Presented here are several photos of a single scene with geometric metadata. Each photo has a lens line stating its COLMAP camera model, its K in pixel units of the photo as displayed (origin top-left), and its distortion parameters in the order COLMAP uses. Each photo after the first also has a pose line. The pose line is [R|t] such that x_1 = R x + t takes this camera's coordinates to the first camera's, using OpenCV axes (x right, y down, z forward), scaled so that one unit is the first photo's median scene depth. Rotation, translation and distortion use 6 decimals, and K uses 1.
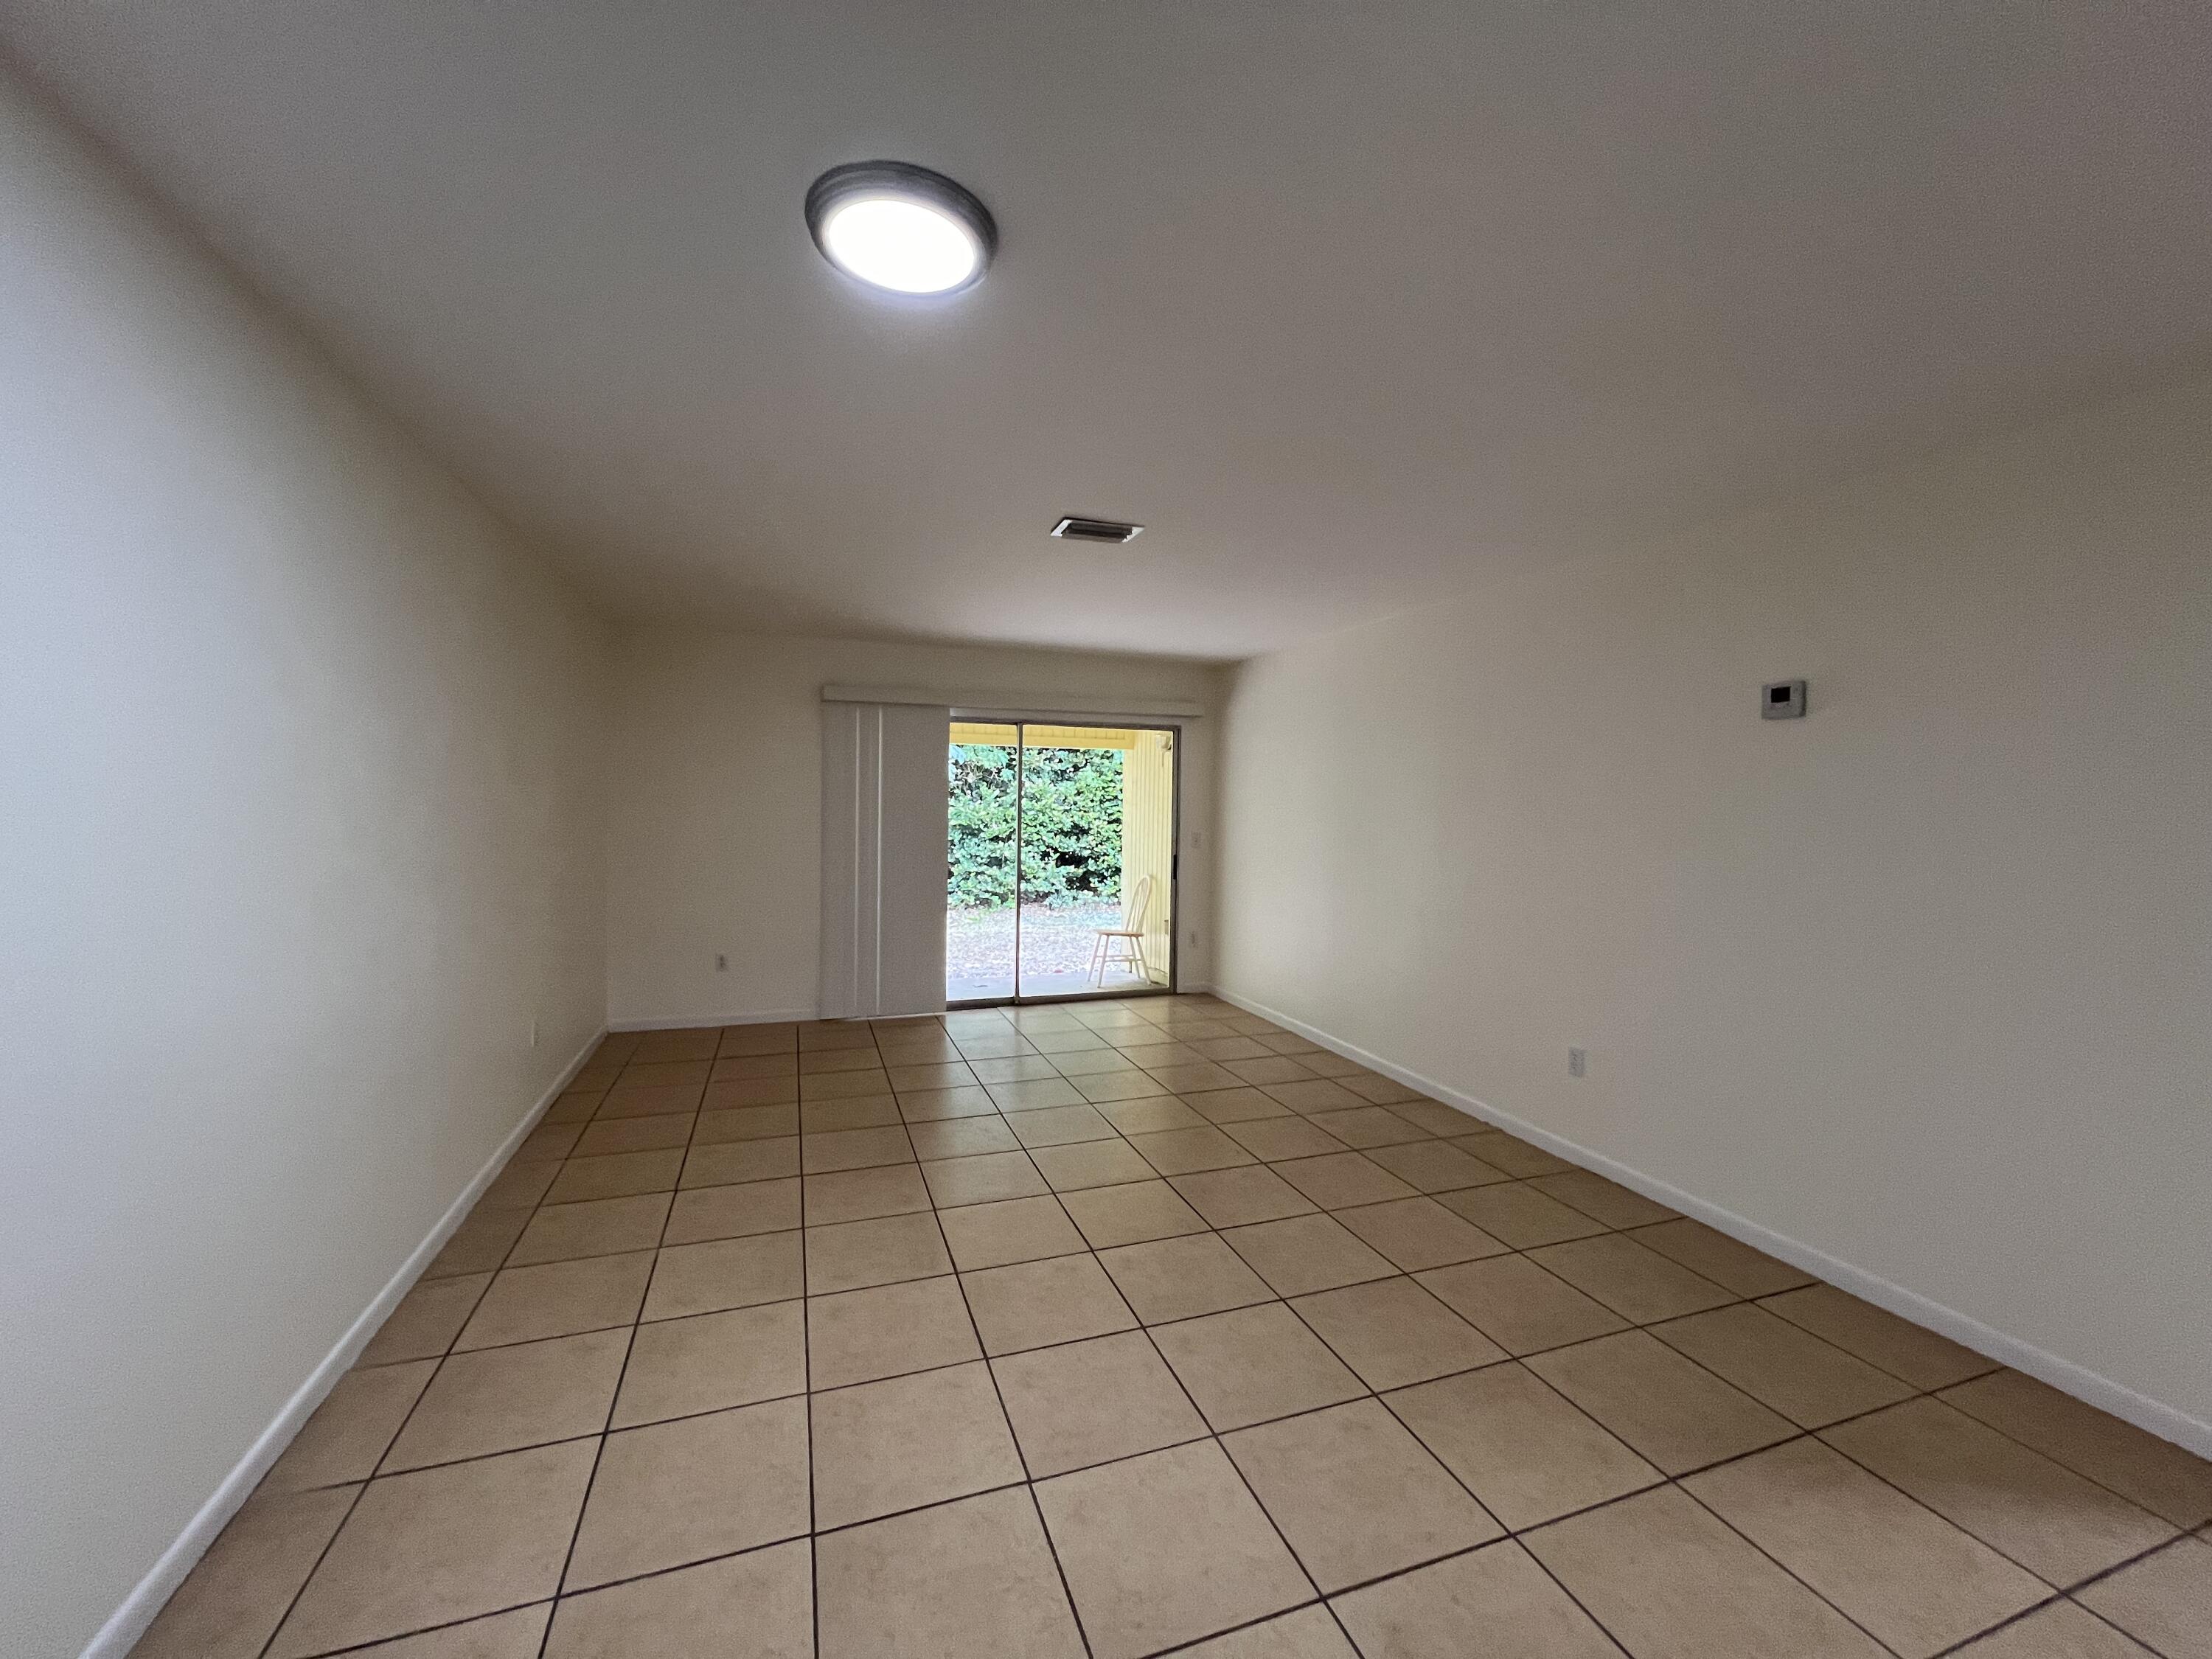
lens RADIAL K [[889.2, 0, 1113.7], [0, 889.2, 843.2], [0, 0, 1]] dist [-0.000383, 0.000166]
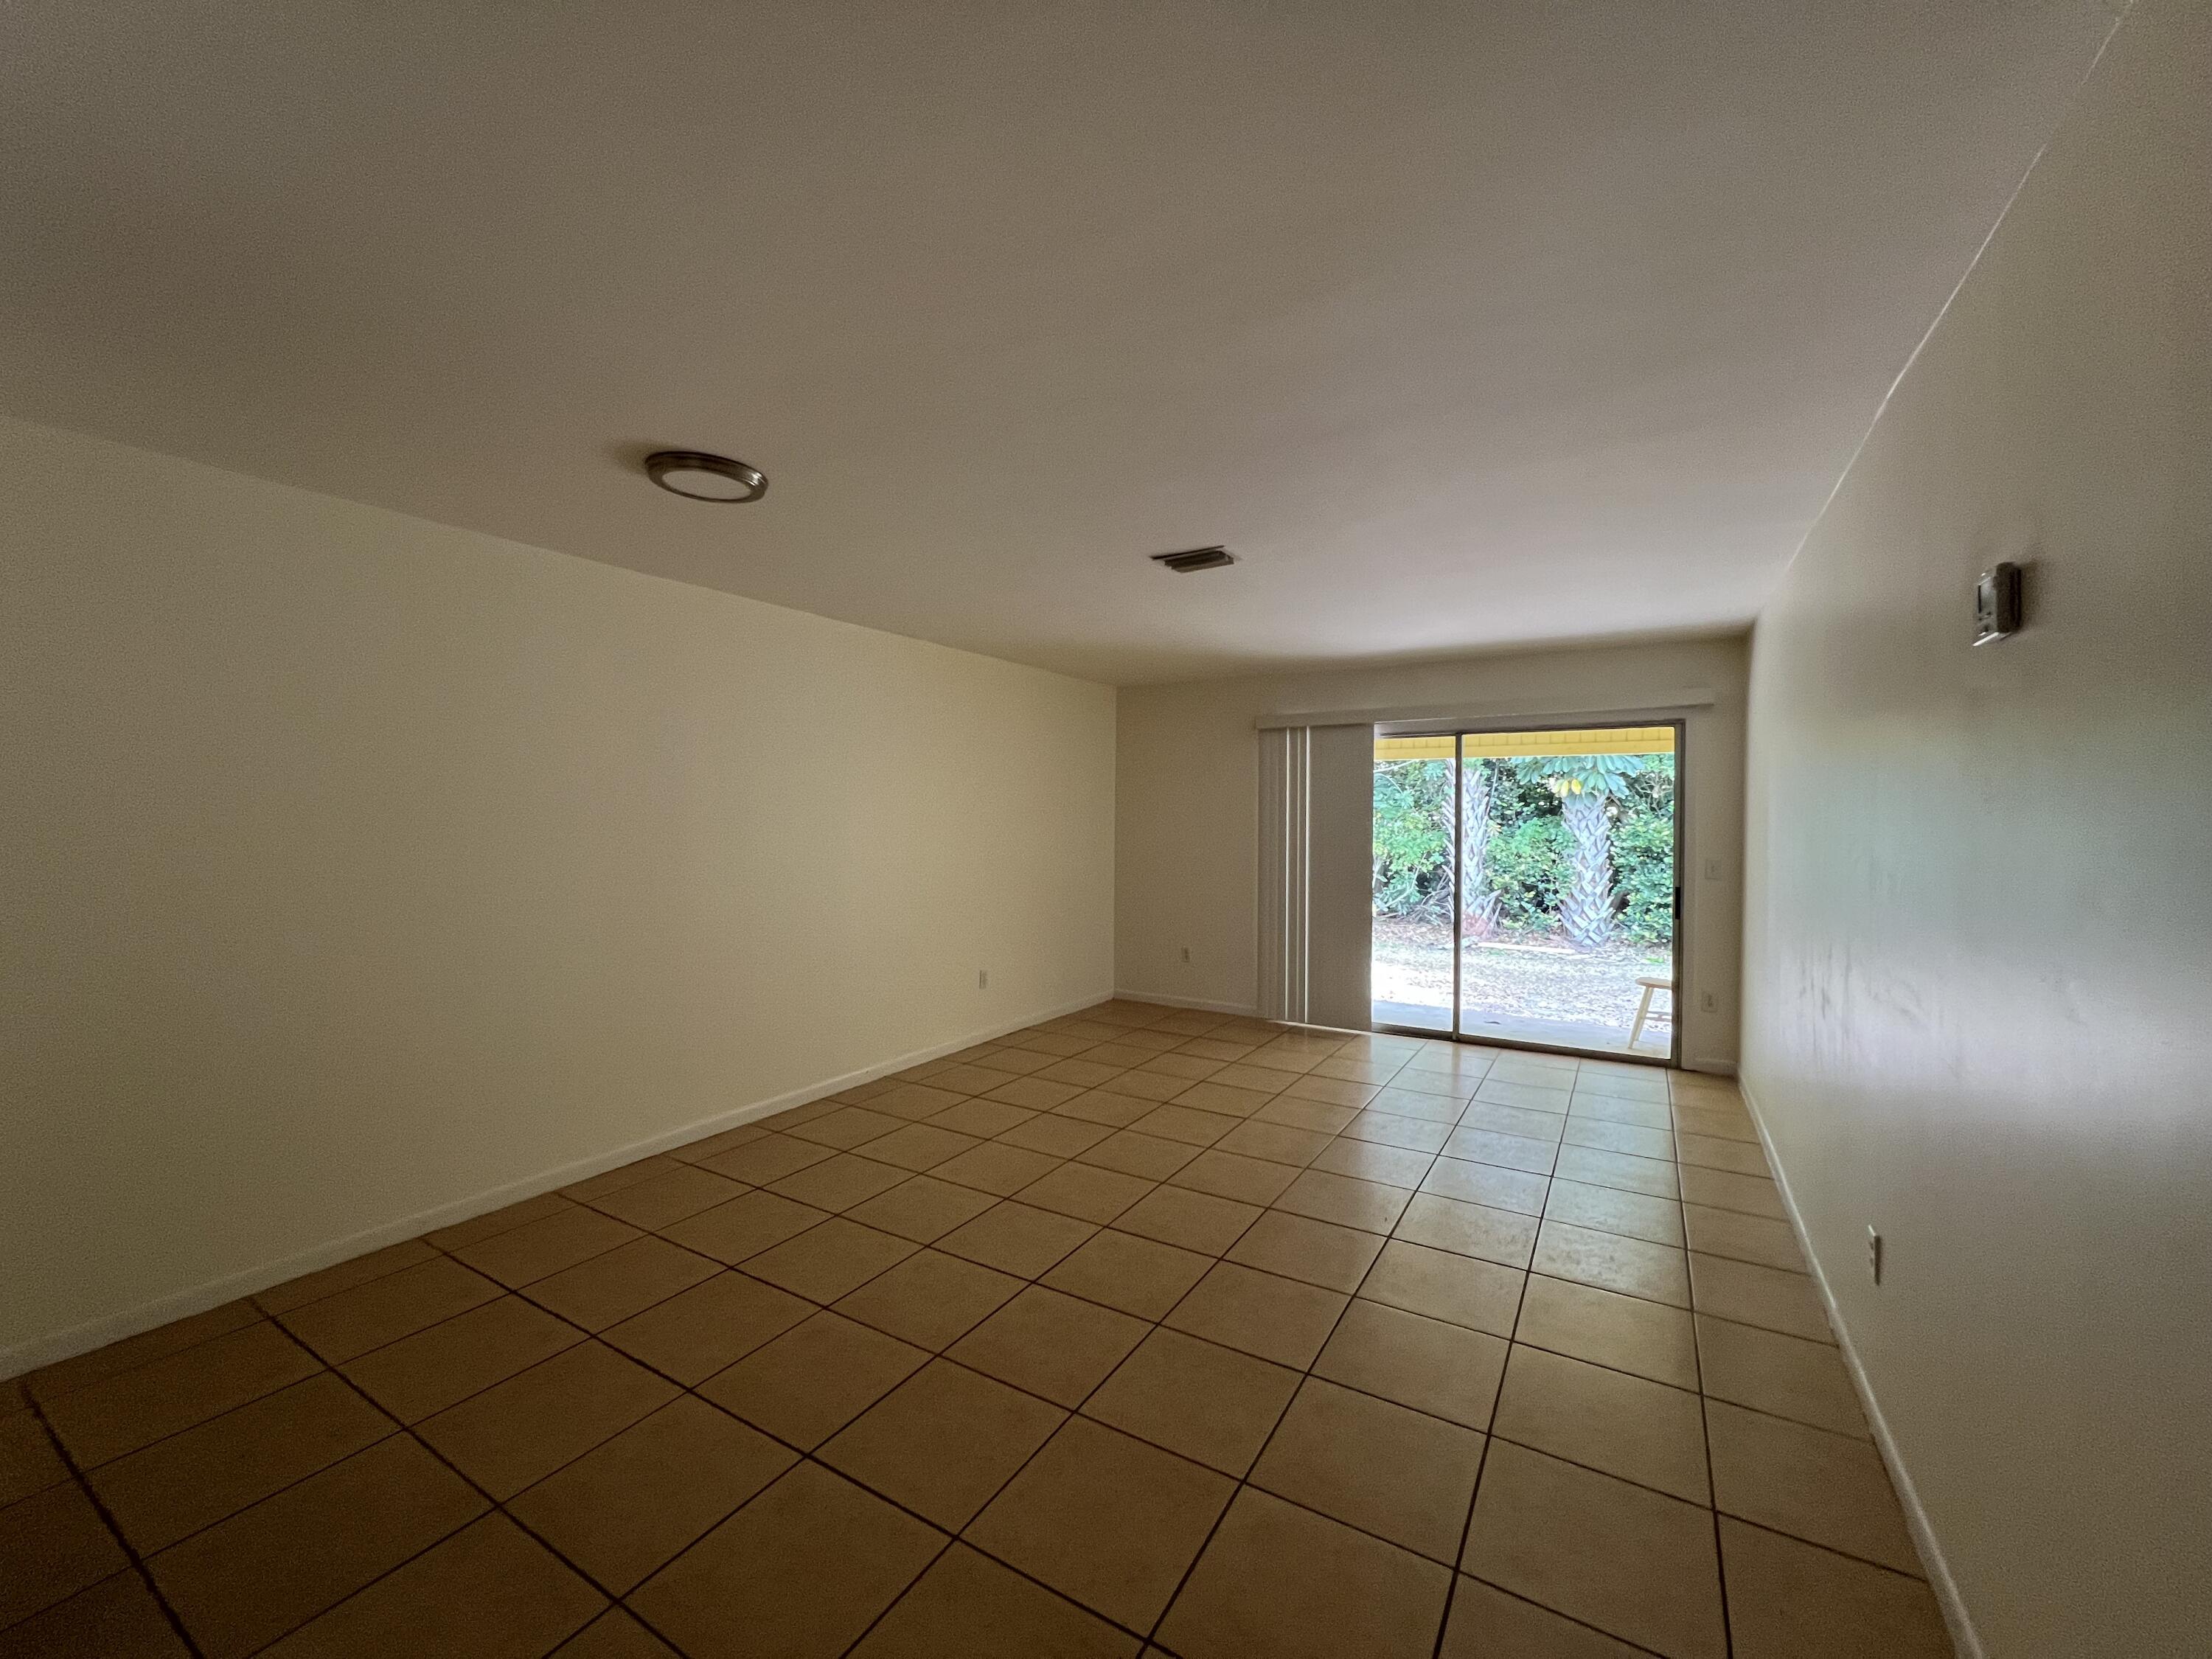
lens RADIAL K [[889.2, 0, 1096.1], [0, 889.2, 837.9], [0, 0, 1]] dist [-0.000383, 0.000166]
pose [[0.631659, 0.009699, -0.775186, 0.373307], [-0.032168, 0.999388, -0.013707, -0.002460], [0.774579, 0.033594, 0.631584, 0.131432]]
